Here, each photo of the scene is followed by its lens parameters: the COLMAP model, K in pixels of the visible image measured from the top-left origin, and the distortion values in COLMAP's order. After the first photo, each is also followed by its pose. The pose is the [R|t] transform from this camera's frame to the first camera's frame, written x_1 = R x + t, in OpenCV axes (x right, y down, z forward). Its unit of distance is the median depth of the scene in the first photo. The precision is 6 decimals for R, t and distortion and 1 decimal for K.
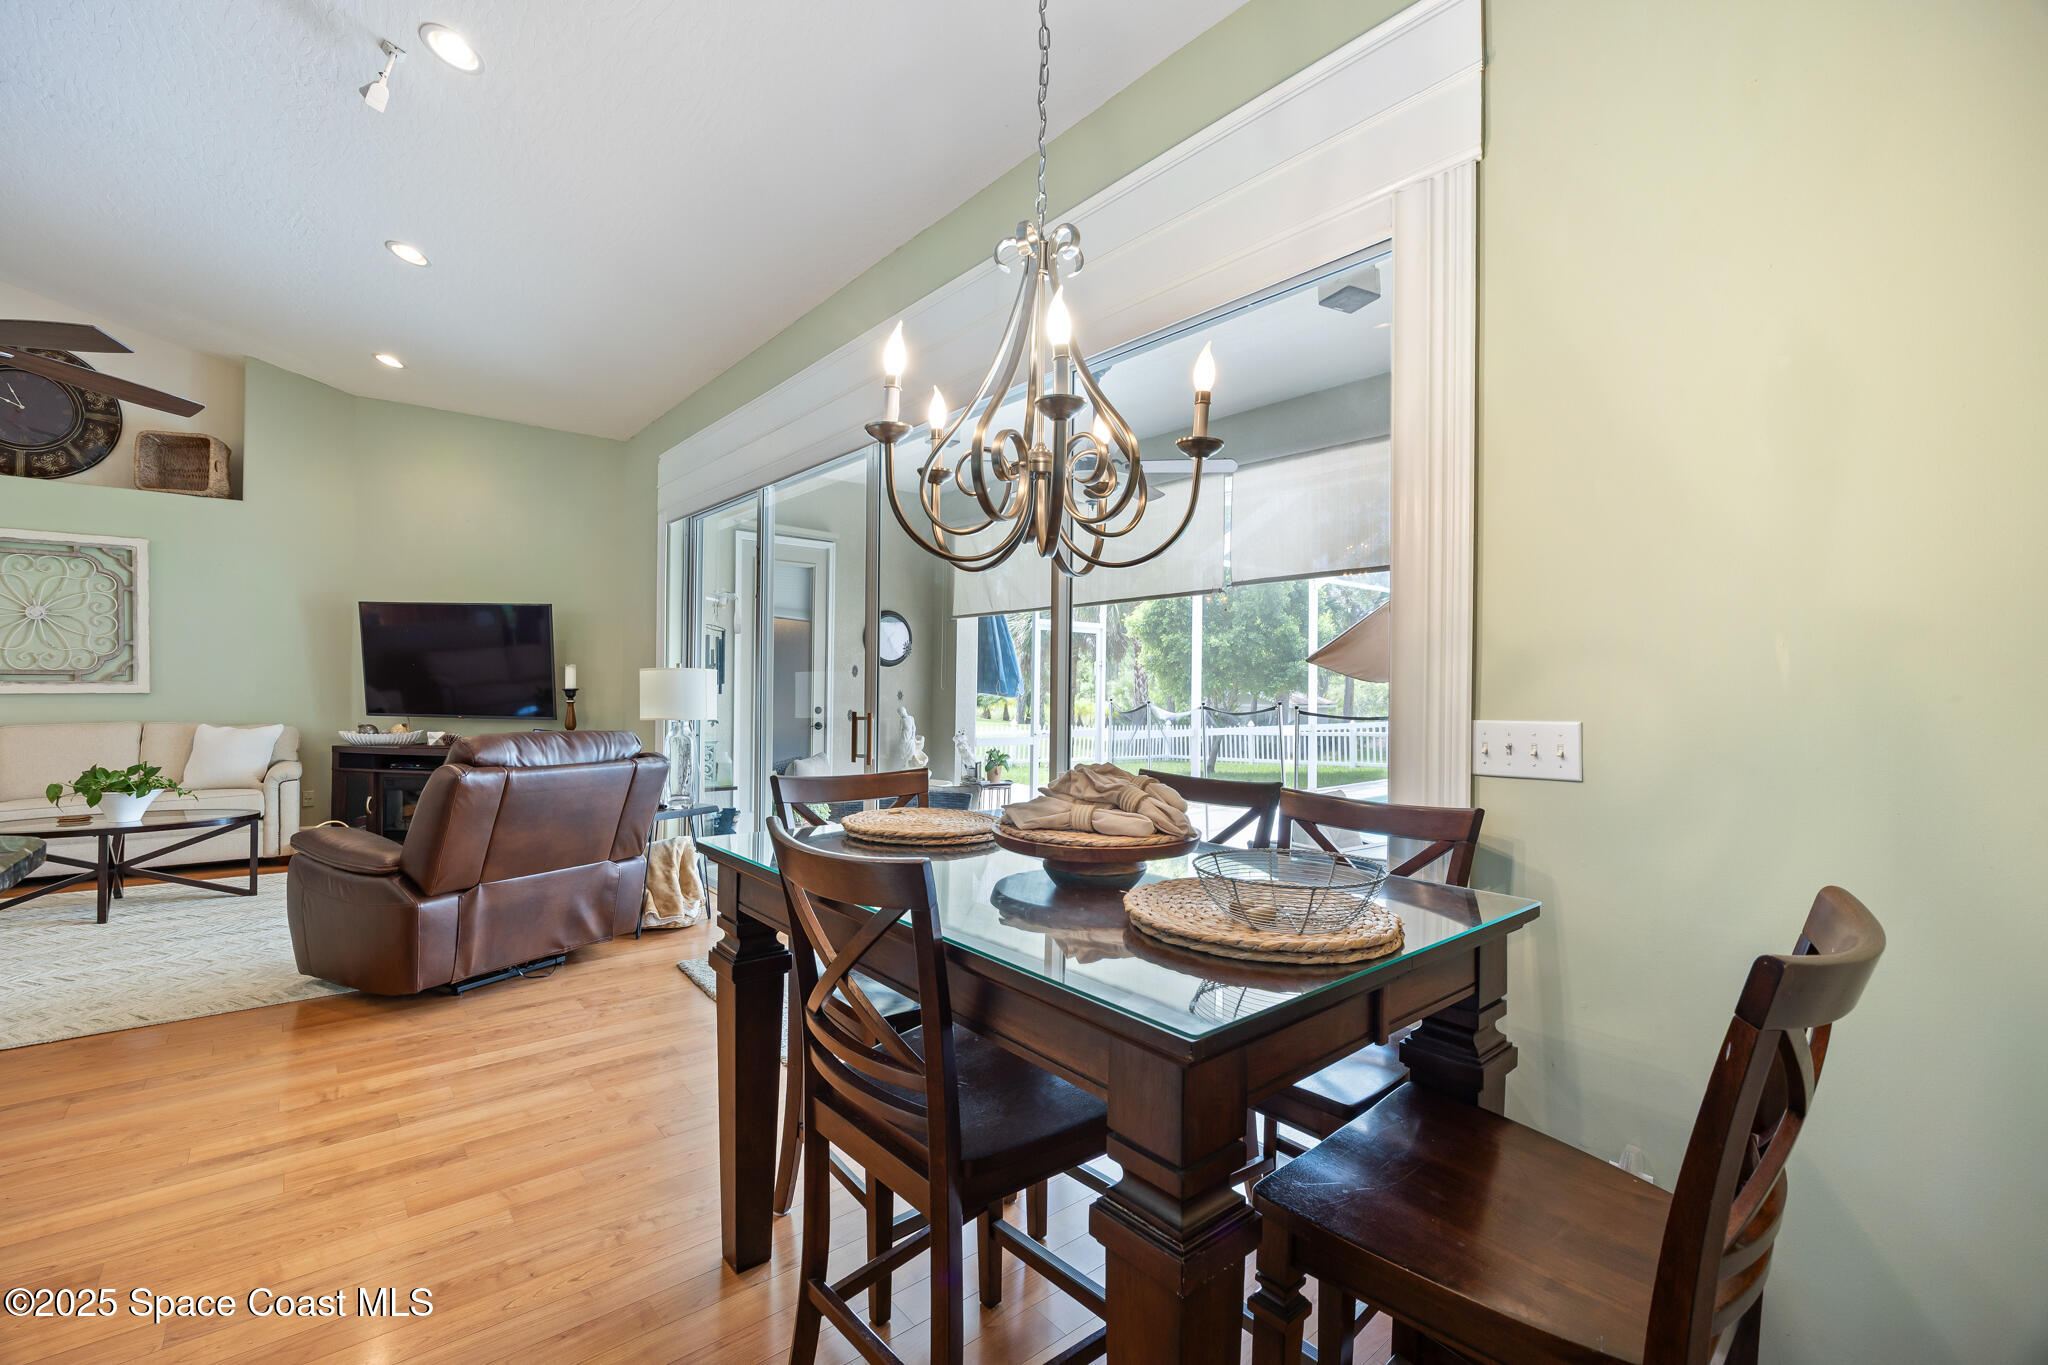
lens RADIAL K [[878.2, 0, 1018.1], [0, 878.2, 685.4], [0, 0, 1]] dist [0.002063, 0.000403]
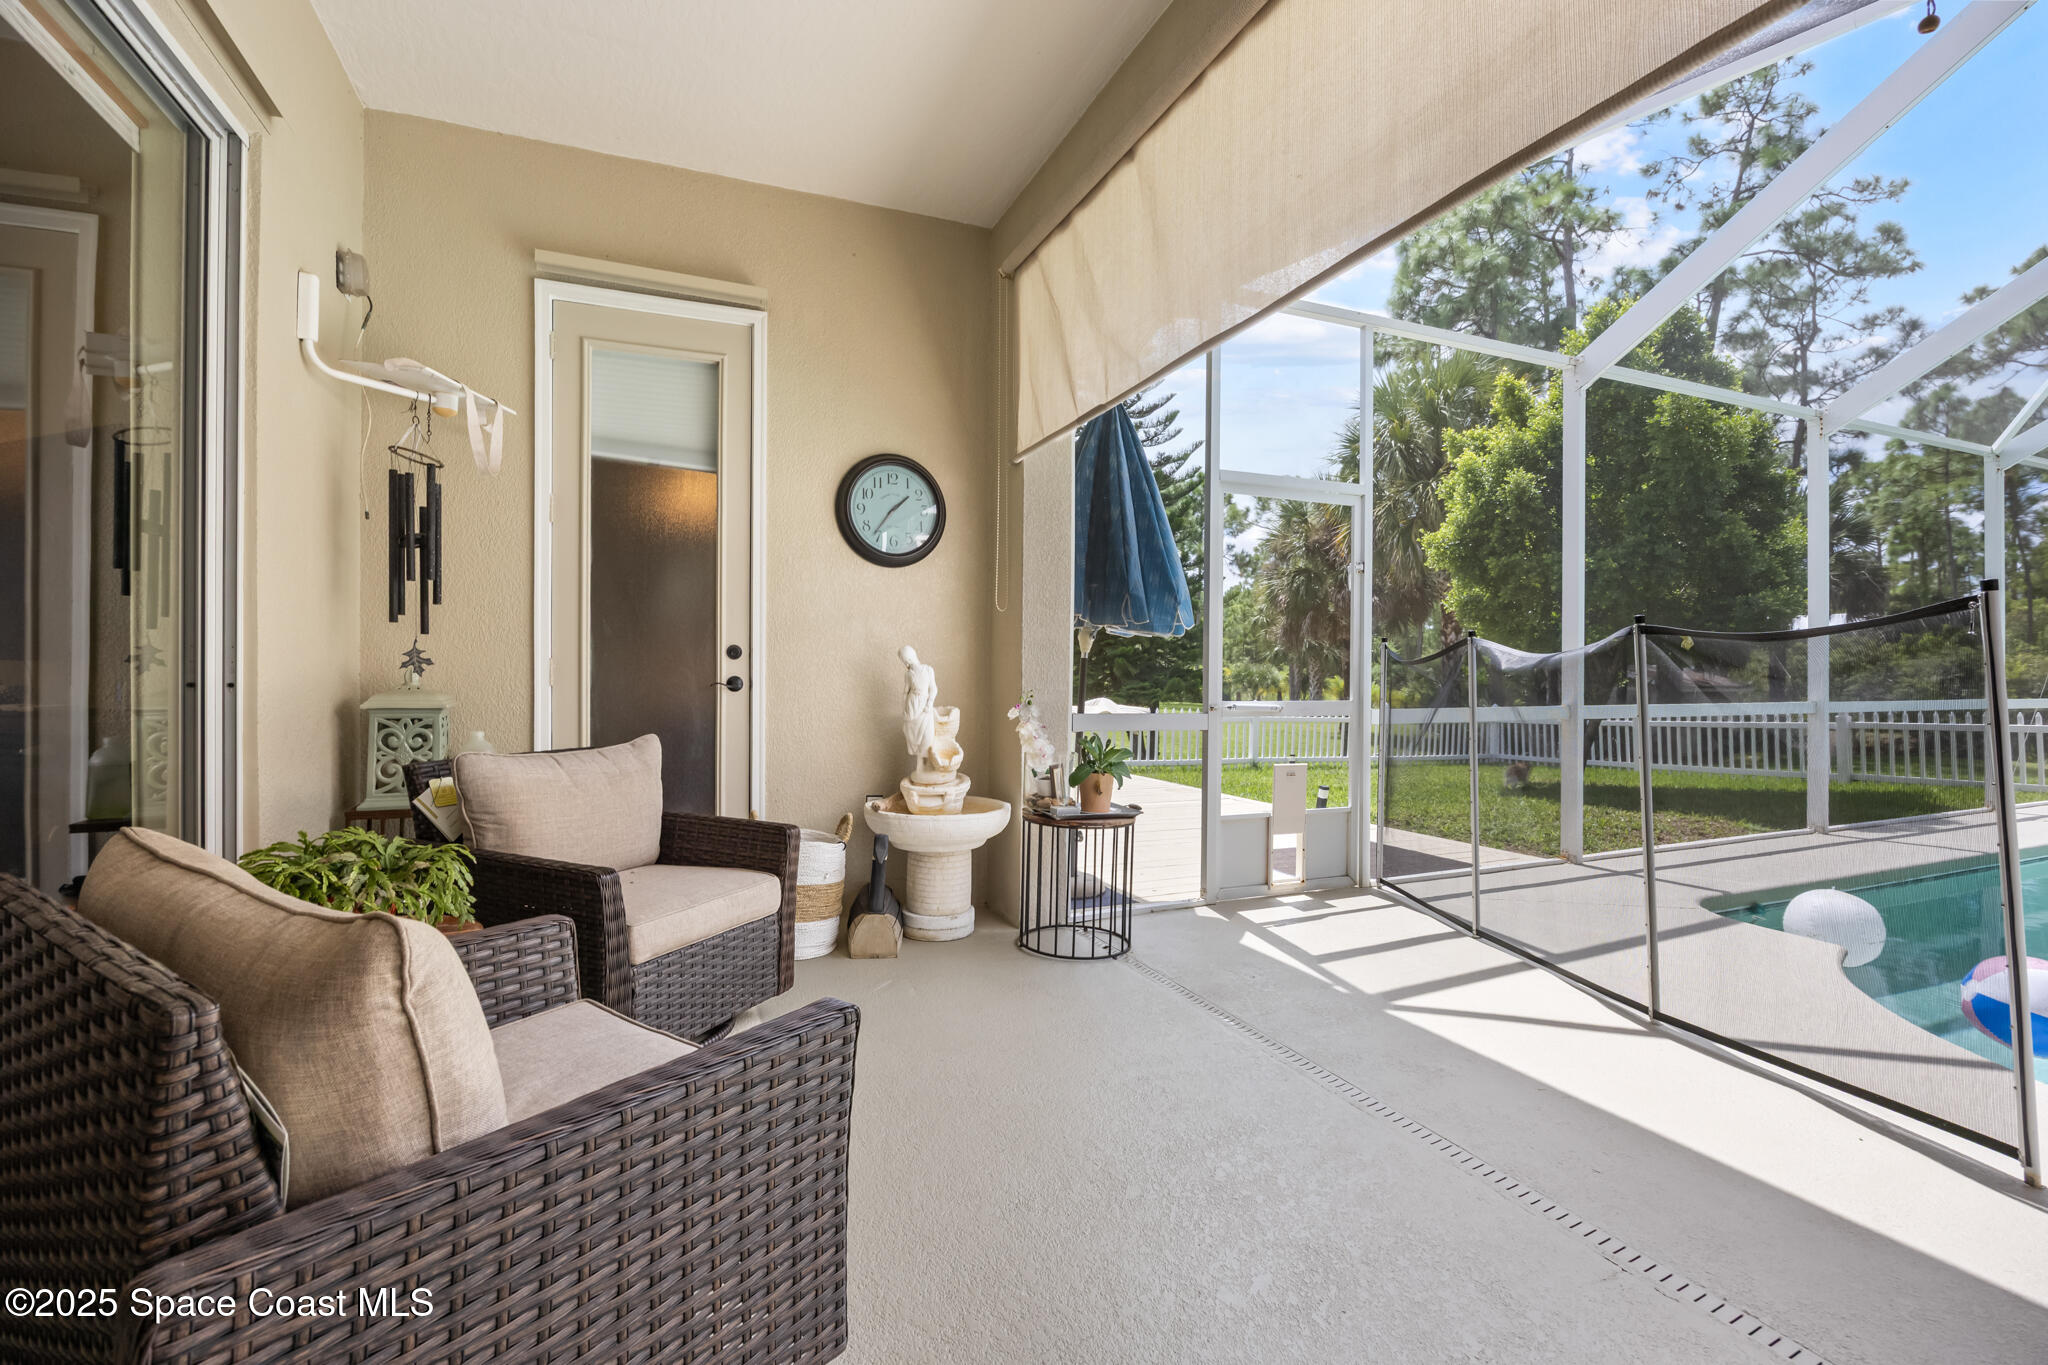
lens RADIAL K [[911.0, 0, 1024.0], [0, 911.0, 682.5], [0, 0, 1]] dist [0.000357, 0.000232]
pose [[0.955054, -0.007654, -0.296332, 0.094536], [0.009487, 0.999944, 0.004747, 0.052538], [0.296279, -0.007345, 0.955073, 0.662868]]
